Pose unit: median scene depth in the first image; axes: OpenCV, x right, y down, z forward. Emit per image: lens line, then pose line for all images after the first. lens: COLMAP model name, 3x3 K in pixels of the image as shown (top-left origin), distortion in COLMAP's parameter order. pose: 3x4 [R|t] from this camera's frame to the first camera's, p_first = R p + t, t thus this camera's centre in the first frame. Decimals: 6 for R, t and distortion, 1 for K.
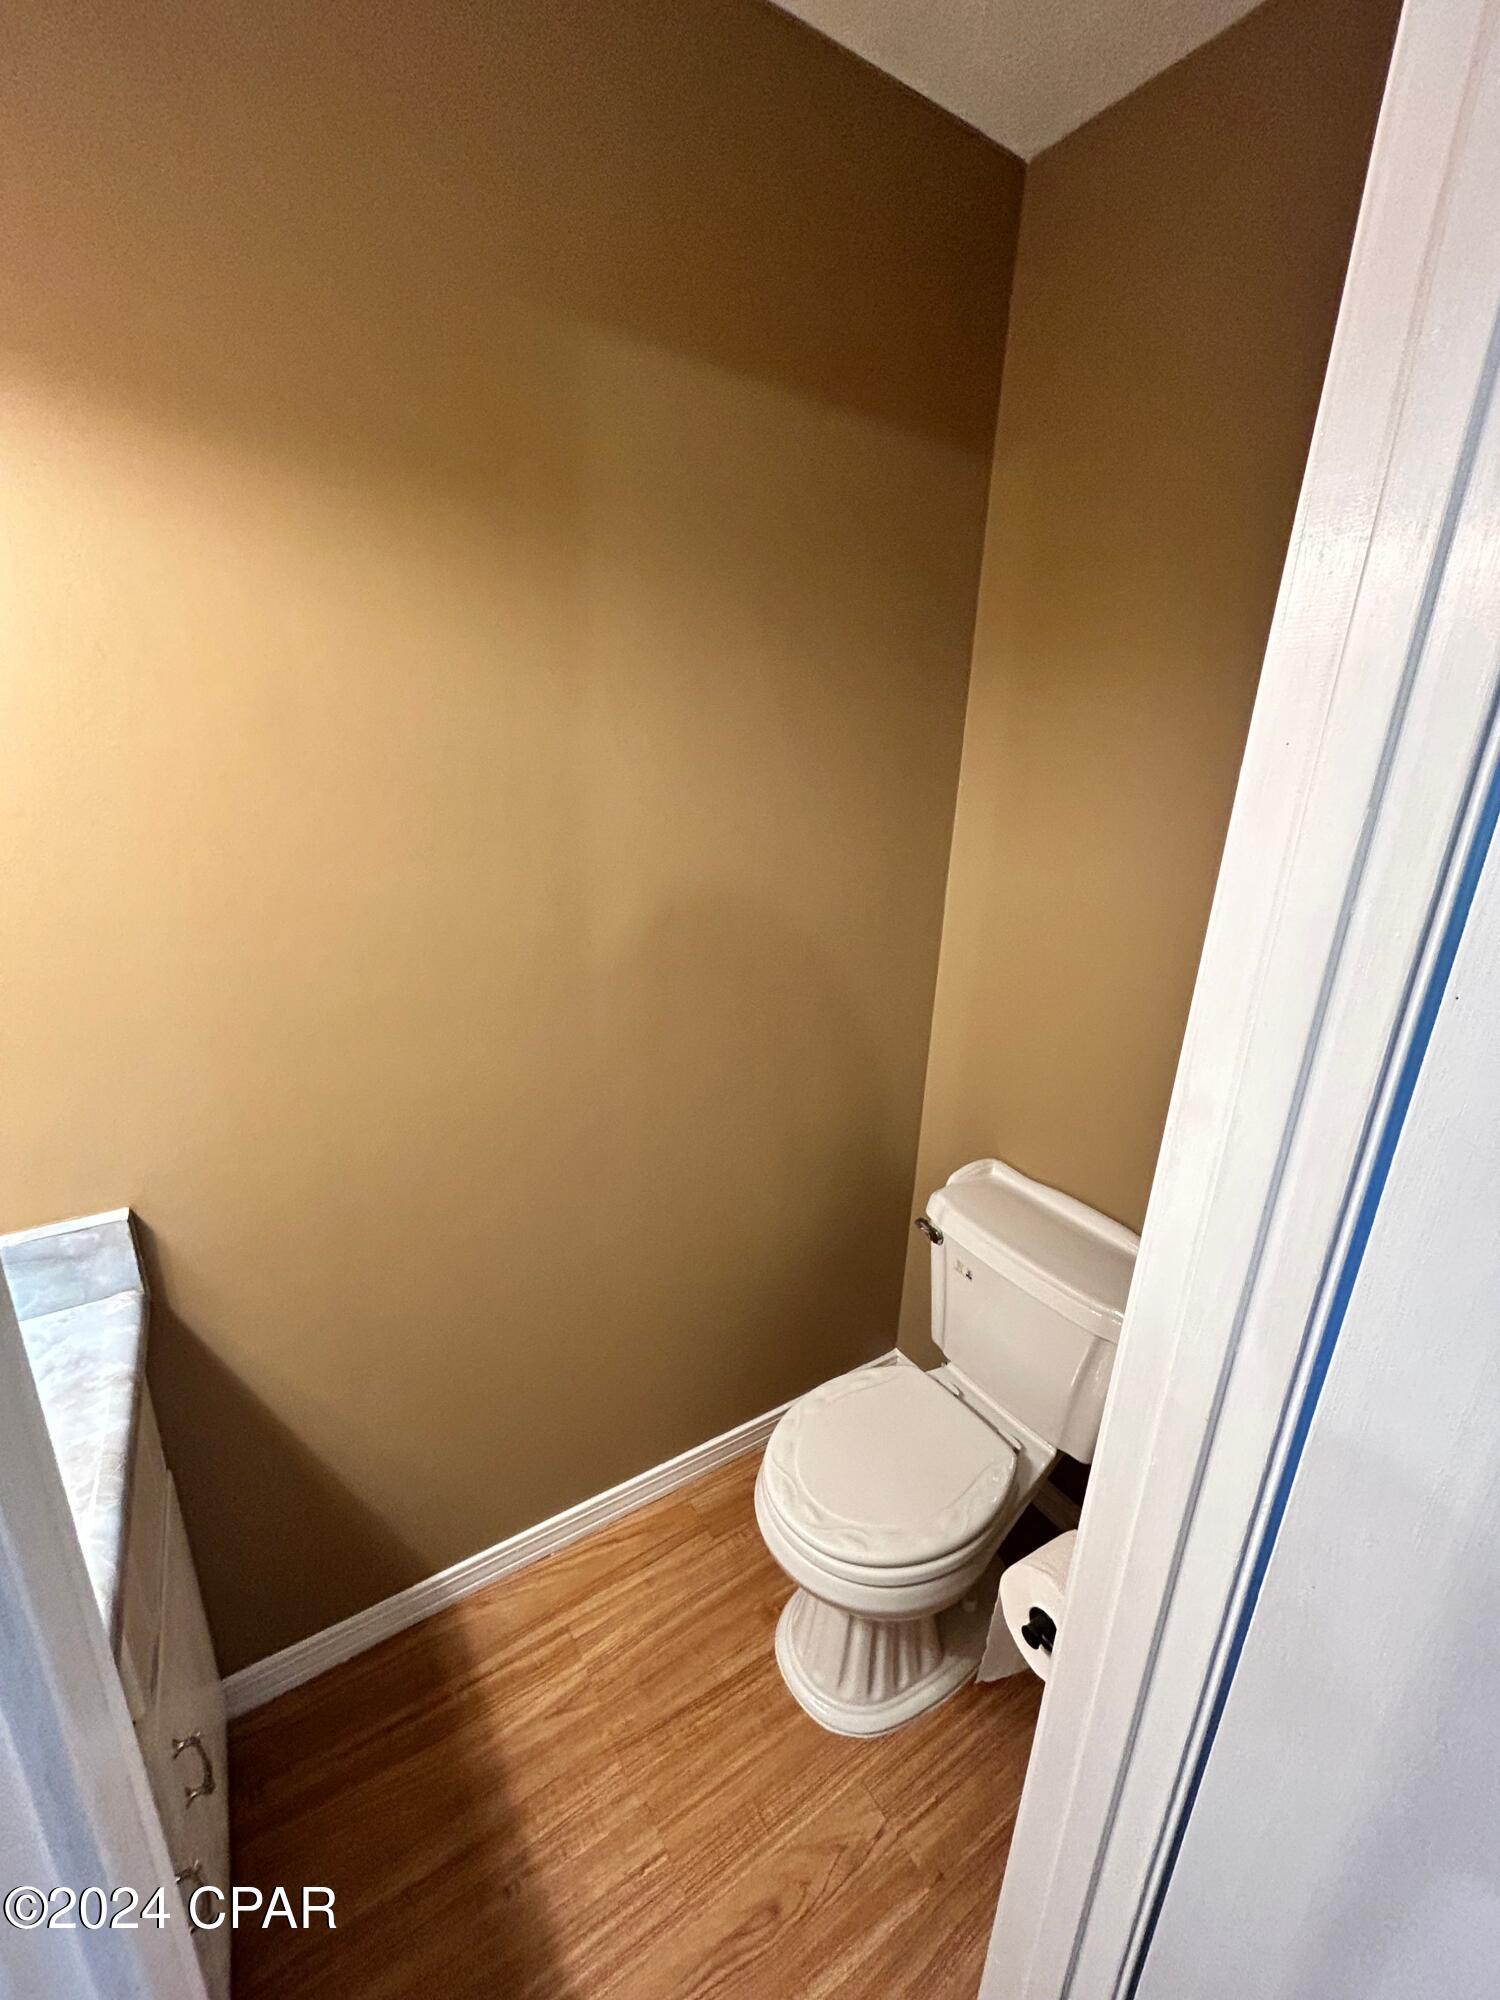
lens RADIAL K [[806.8, 0, 749.1], [0, 806.8, 999.8], [0, 0, 1]] dist [0.005220, -0.001579]
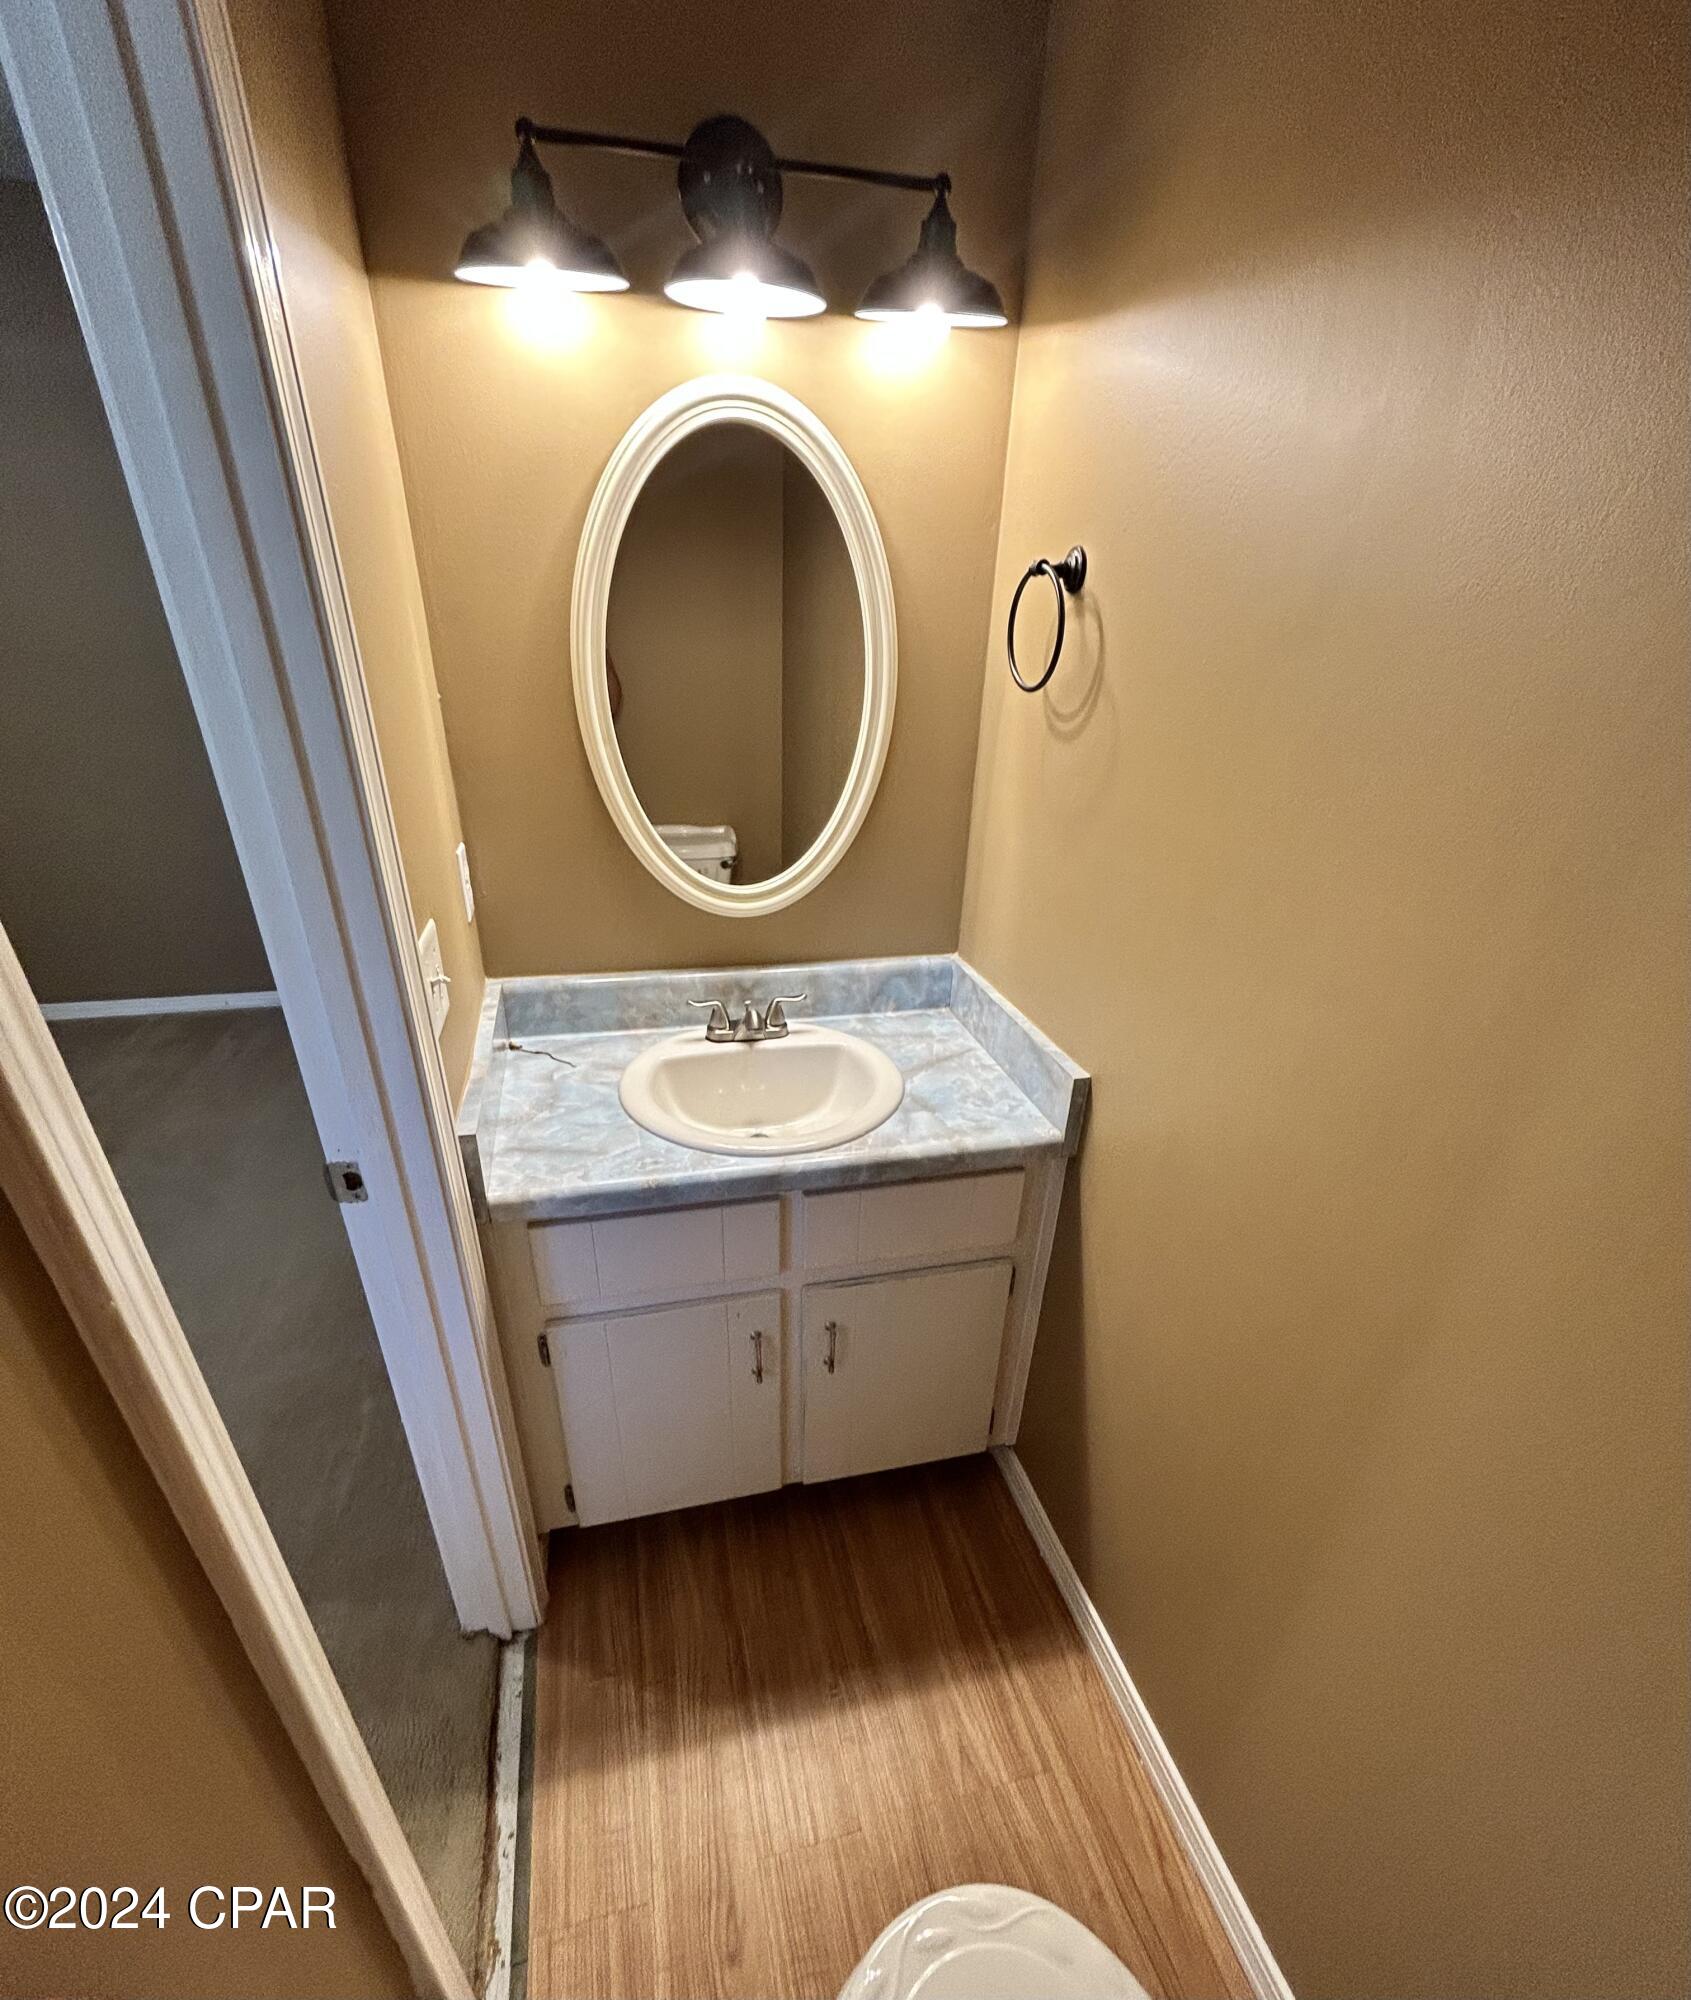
lens RADIAL K [[1005.2, 0, 850.1], [0, 1005.2, 998.8], [0, 0, 1]] dist [0.000120, -0.000093]
pose [[-0.315085, 0.306457, -0.898223, 0.565096], [-0.340413, 0.846962, 0.408380, -0.277132], [0.885912, 0.434441, -0.162543, 0.671746]]
